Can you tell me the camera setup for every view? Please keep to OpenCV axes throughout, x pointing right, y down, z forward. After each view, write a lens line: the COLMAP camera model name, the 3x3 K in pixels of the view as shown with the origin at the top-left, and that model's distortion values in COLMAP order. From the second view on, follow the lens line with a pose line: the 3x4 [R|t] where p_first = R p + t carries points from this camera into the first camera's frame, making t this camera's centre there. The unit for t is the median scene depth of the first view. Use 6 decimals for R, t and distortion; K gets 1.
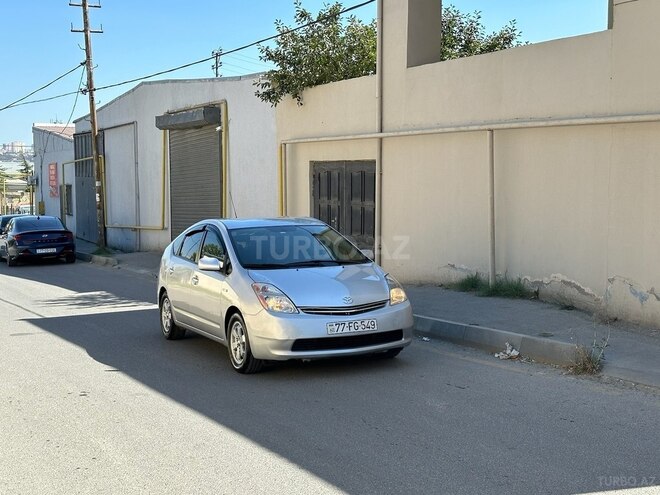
lens RADIAL K [[939.2, 0, 335.9], [0, 939.2, 247.7], [0, 0, 1]] dist [0.120848, 0.000000]
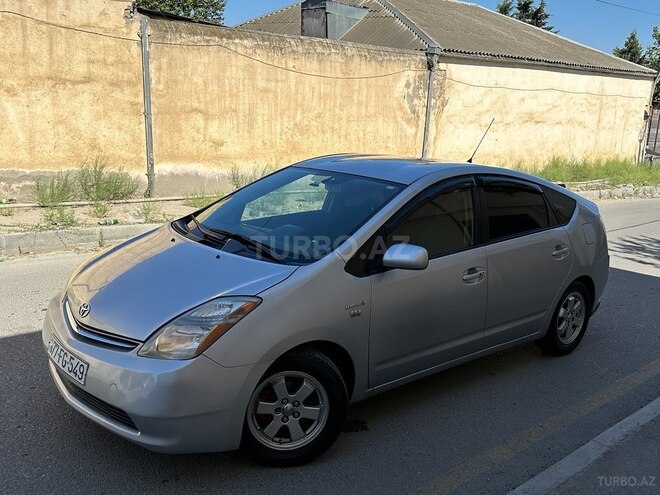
lens RADIAL K [[631.3, 0, 331.8], [0, 631.3, 249.6], [0, 0, 1]] dist [0.058547, 0.000000]
pose [[0.278914, 0.240162, -0.929801, 0.246169], [-0.110604, 0.969814, 0.217319, -0.046962], [0.953925, 0.042227, 0.297057, 0.660293]]
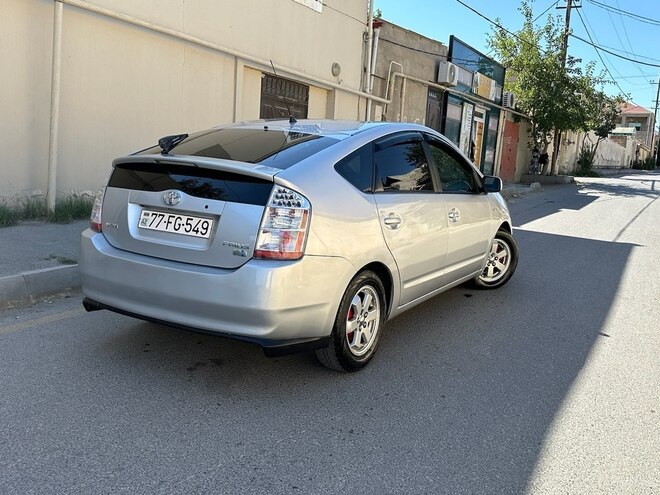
lens RADIAL K [[631.3, 0, 332.0], [0, 631.3, 254.7], [0, 0, 1]] dist [0.058547, 0.000000]
pose [[-0.568819, -0.150139, 0.808643, -0.358846], [0.006777, 0.982308, 0.187150, -0.017912], [-0.822435, 0.111935, -0.557738, 1.007682]]
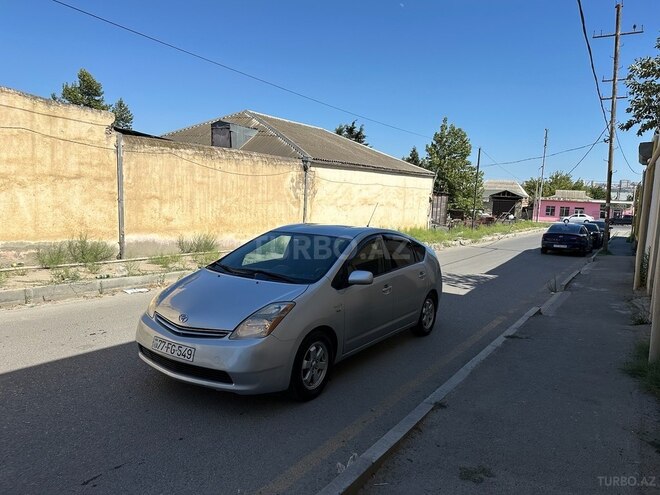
lens RADIAL K [[460.0, 0, 332.0], [0, 460.0, 251.6], [0, 0, 1]] dist [0.068273, -0.084744]
pose [[0.515549, 0.137590, -0.845741, 0.289781], [-0.107175, 0.989627, 0.095666, -0.041535], [0.850131, 0.041322, 0.524948, 0.570835]]
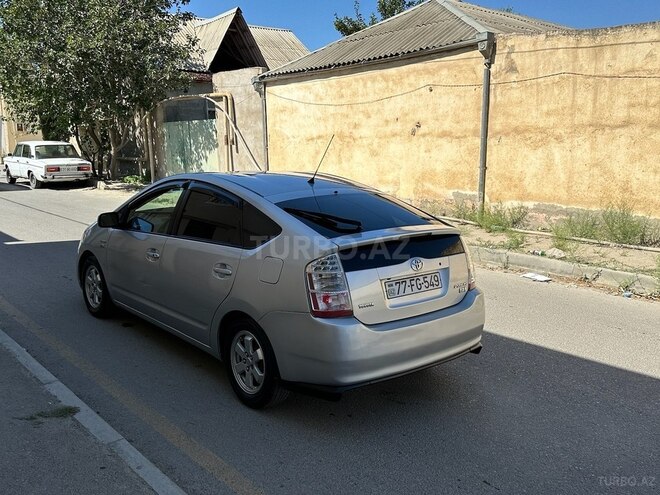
lens RADIAL K [[631.3, 0, 334.1], [0, 631.3, 240.4], [0, 0, 1]] dist [0.058547, 0.000000]
pose [[-0.965275, 0.050255, -0.256356, -0.009779], [-0.006244, 0.976603, 0.214958, -0.068124], [0.261161, 0.209094, -0.942377, 1.186163]]
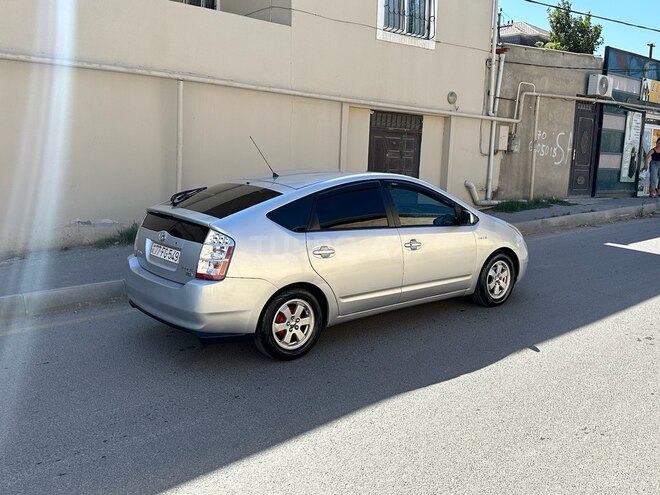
lens RADIAL K [[631.3, 0, 333.7], [0, 631.3, 245.9], [0, 0, 1]] dist [0.058547, 0.000000]
pose [[-0.248239, -0.142470, 0.958165, -0.509218], [0.046030, 0.986273, 0.158575, -0.043380], [-0.967605, 0.083469, -0.238273, 0.911107]]
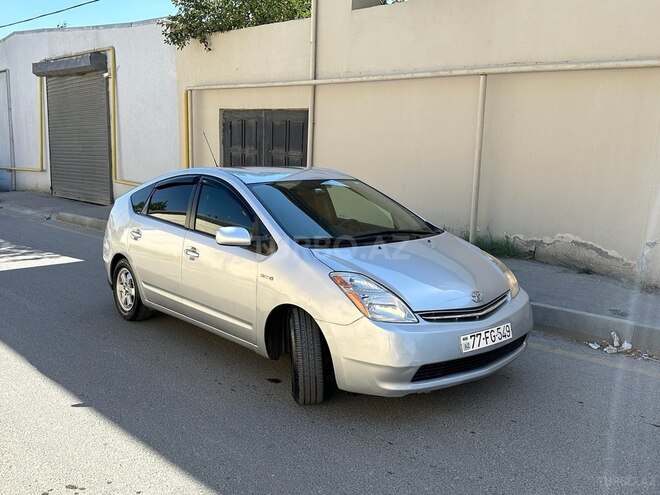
lens RADIAL K [[631.3, 0, 329.3], [0, 631.3, 252.8], [0, 0, 1]] dist [0.058547, 0.000000]
pose [[0.961430, -0.015458, 0.274614, -0.136126], [-0.013493, 0.994567, 0.103221, -0.012963], [-0.274718, -0.102945, 0.955998, 0.387188]]
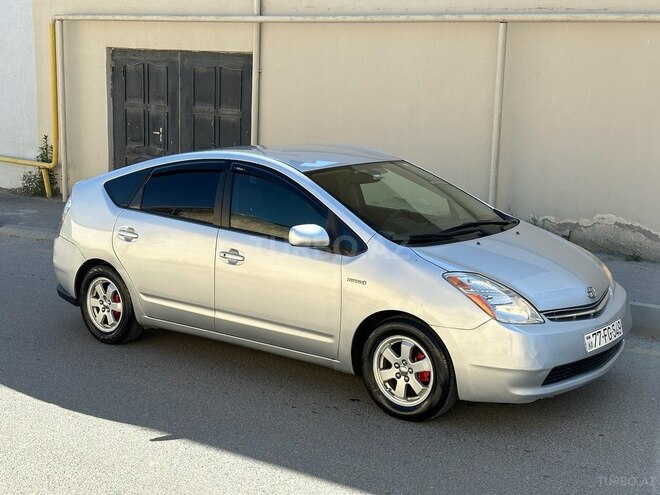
lens RADIAL K [[939.2, 0, 334.7], [0, 939.2, 245.5], [0, 0, 1]] dist [0.120848, 0.000000]
pose [[0.891711, -0.051719, 0.449641, -0.270807], [0.000950, 0.993661, 0.112410, -0.029676], [-0.452605, -0.099810, 0.886108, 0.336402]]
